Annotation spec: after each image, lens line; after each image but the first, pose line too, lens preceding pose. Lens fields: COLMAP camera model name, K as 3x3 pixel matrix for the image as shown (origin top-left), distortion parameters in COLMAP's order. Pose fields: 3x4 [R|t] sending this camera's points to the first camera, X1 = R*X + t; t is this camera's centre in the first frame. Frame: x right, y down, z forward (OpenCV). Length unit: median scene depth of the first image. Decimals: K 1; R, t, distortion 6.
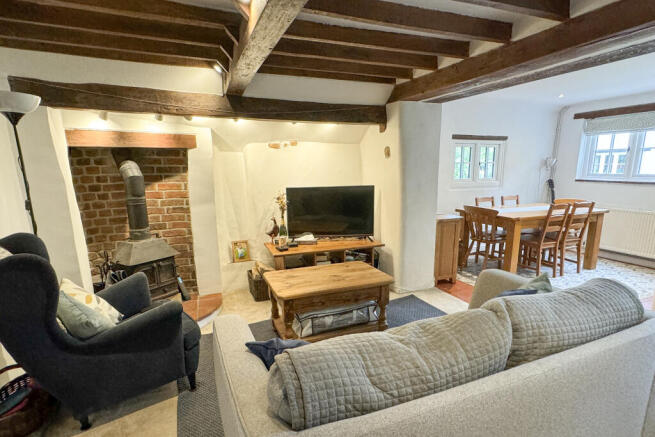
lens RADIAL K [[352.3, 0, 334.1], [0, 352.3, 233.6], [0, 0, 1]] dist [0.002599, 0.000661]
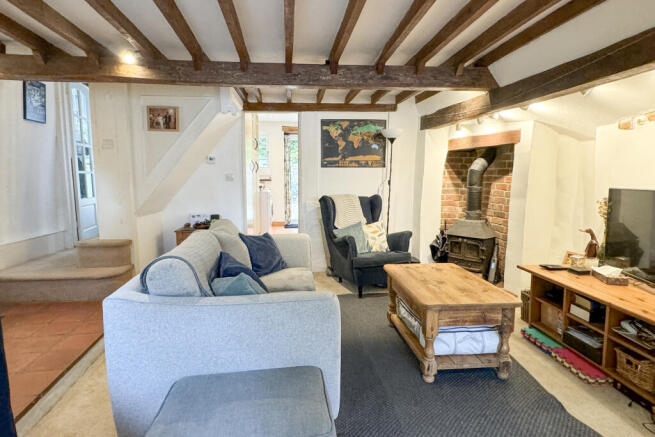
lens RADIAL K [[352.3, 0, 324.7], [0, 352.3, 217.6], [0, 0, 1]] dist [0.002599, 0.000661]
pose [[-0.301028, 0.123246, -0.945618, 0.541213], [-0.172778, 0.968153, 0.181185, -0.085934], [0.937833, 0.217924, -0.270147, 0.566913]]
